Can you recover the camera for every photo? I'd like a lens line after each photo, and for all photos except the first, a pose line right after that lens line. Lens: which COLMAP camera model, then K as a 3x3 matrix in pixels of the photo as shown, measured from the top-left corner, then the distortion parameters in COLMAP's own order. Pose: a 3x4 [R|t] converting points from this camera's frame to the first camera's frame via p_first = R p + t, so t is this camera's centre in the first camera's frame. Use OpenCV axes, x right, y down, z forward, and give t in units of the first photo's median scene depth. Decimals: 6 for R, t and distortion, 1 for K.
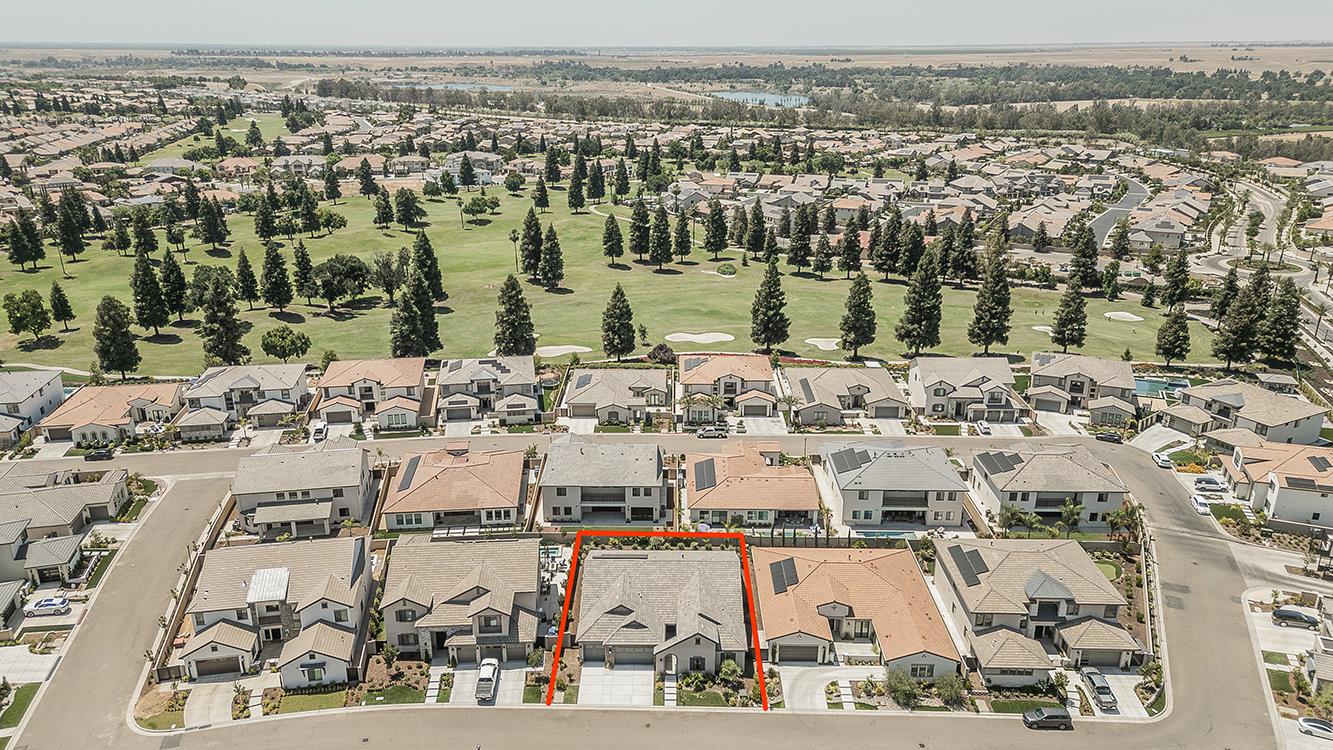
lens RADIAL K [[932.3, 0, 661.1], [0, 932.3, 372.2], [0, 0, 1]] dist [0.079150, -0.047558]
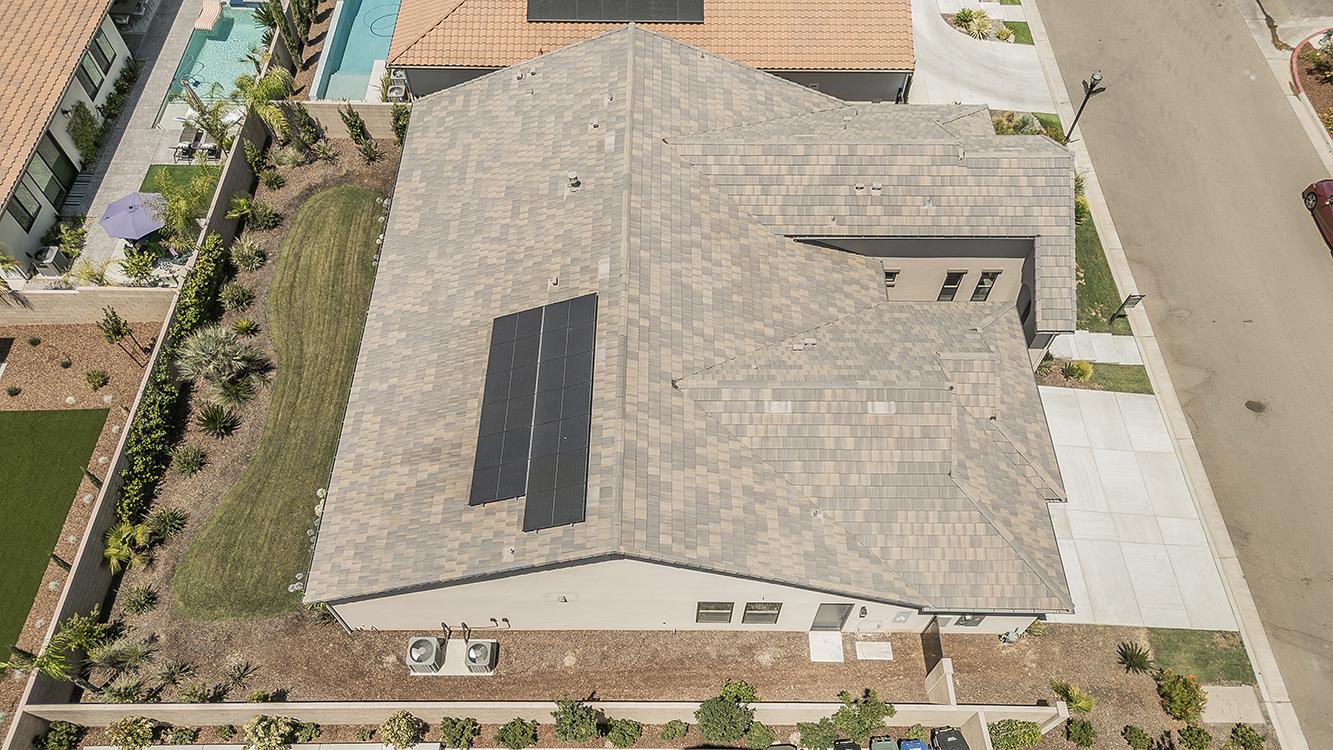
lens RADIAL K [[932.3, 0, 661.1], [0, 932.3, 372.2], [0, 0, 1]] dist [0.079150, -0.047558]
pose [[-0.007873, -0.833474, 0.552502, -0.174555], [0.328250, 0.519749, 0.788741, 0.040653], [-0.944558, 0.187568, 0.269496, 1.044792]]
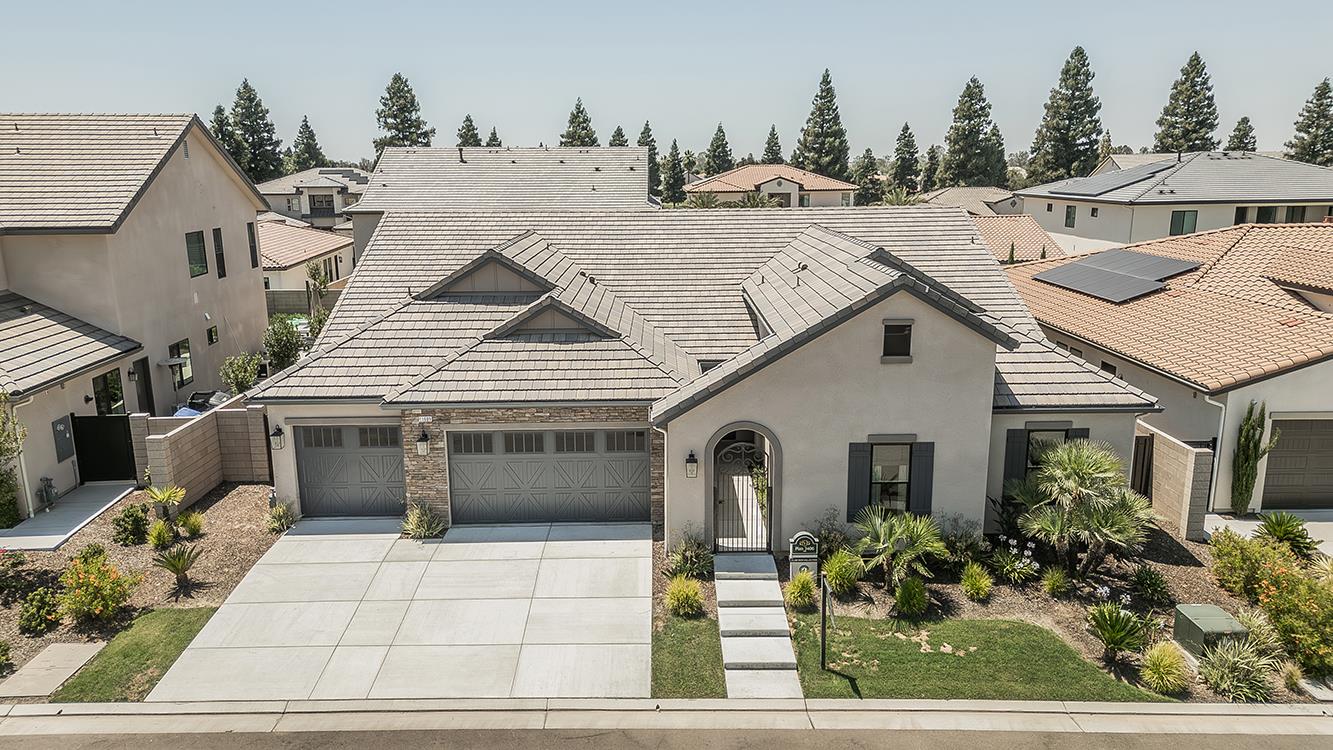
lens RADIAL K [[932.3, 0, 661.1], [0, 932.3, 372.2], [0, 0, 1]] dist [0.079150, -0.047558]
pose [[0.999798, -0.012868, 0.015466, -0.008605], [0.014649, 0.992528, -0.121132, 0.312680], [-0.013791, 0.121334, 0.992516, 0.821680]]
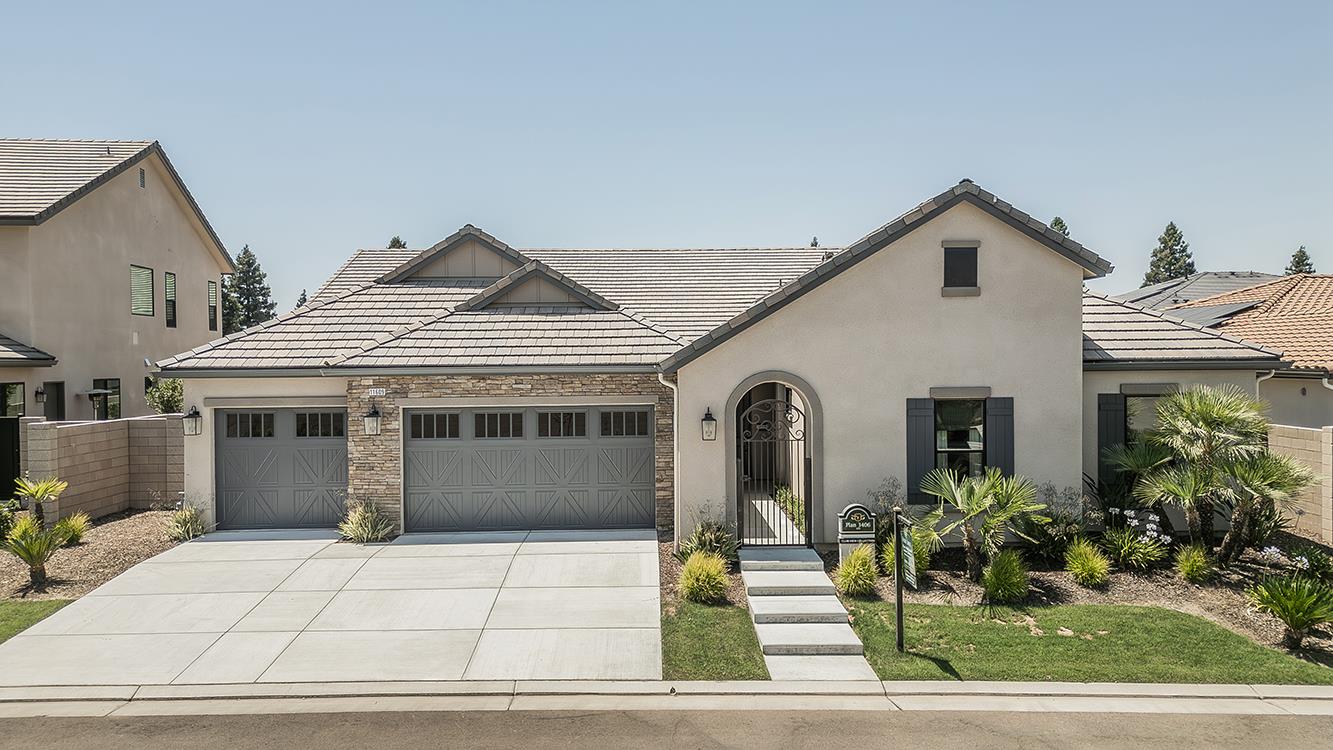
lens RADIAL K [[932.3, 0, 661.1], [0, 932.3, 372.2], [0, 0, 1]] dist [0.079150, -0.047558]
pose [[0.999586, -0.009463, 0.027172, -0.011271], [0.017613, 0.948011, -0.317751, 0.346700], [-0.022753, 0.318098, 0.947785, 0.865849]]
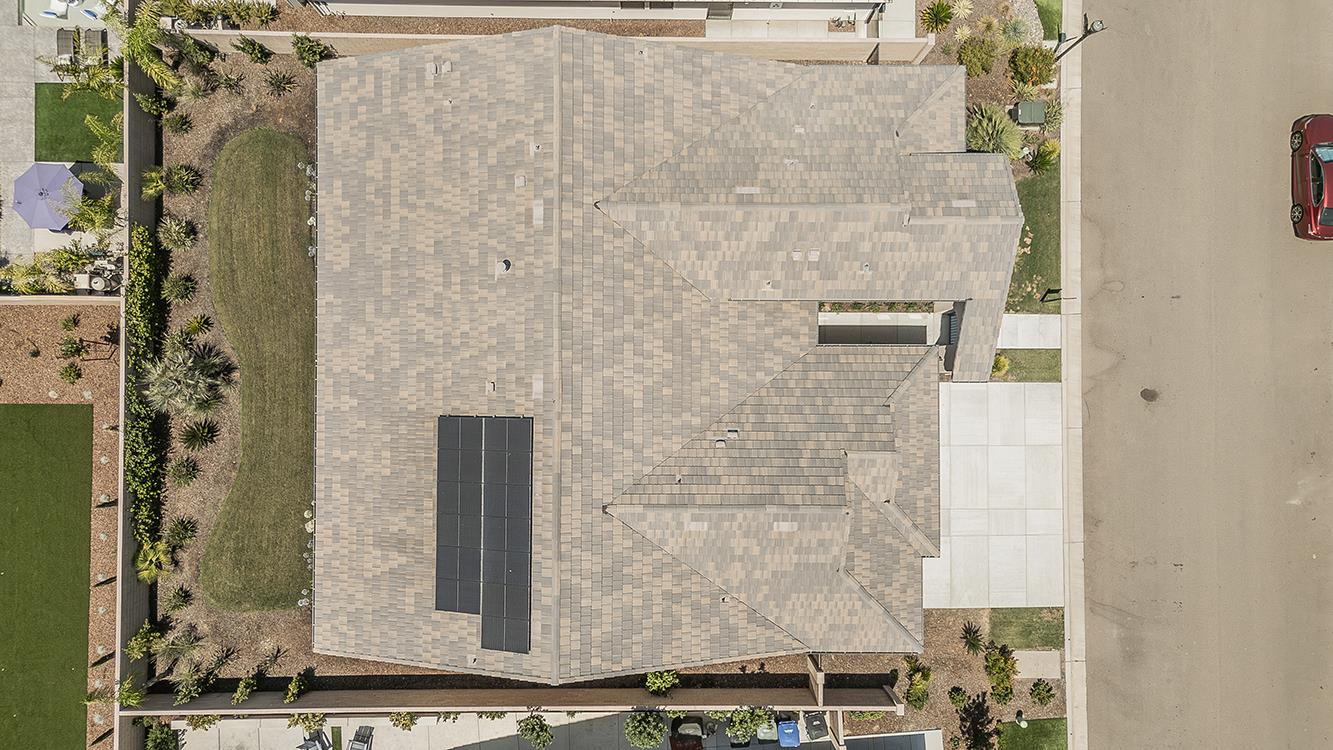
lens RADIAL K [[932.3, 0, 661.1], [0, 932.3, 372.2], [0, 0, 1]] dist [0.079150, -0.047558]
pose [[-0.009055, -0.999880, 0.012549, -0.007852], [0.322970, 0.008953, 0.946367, -0.019928], [-0.946366, 0.012622, 0.322850, 1.002923]]
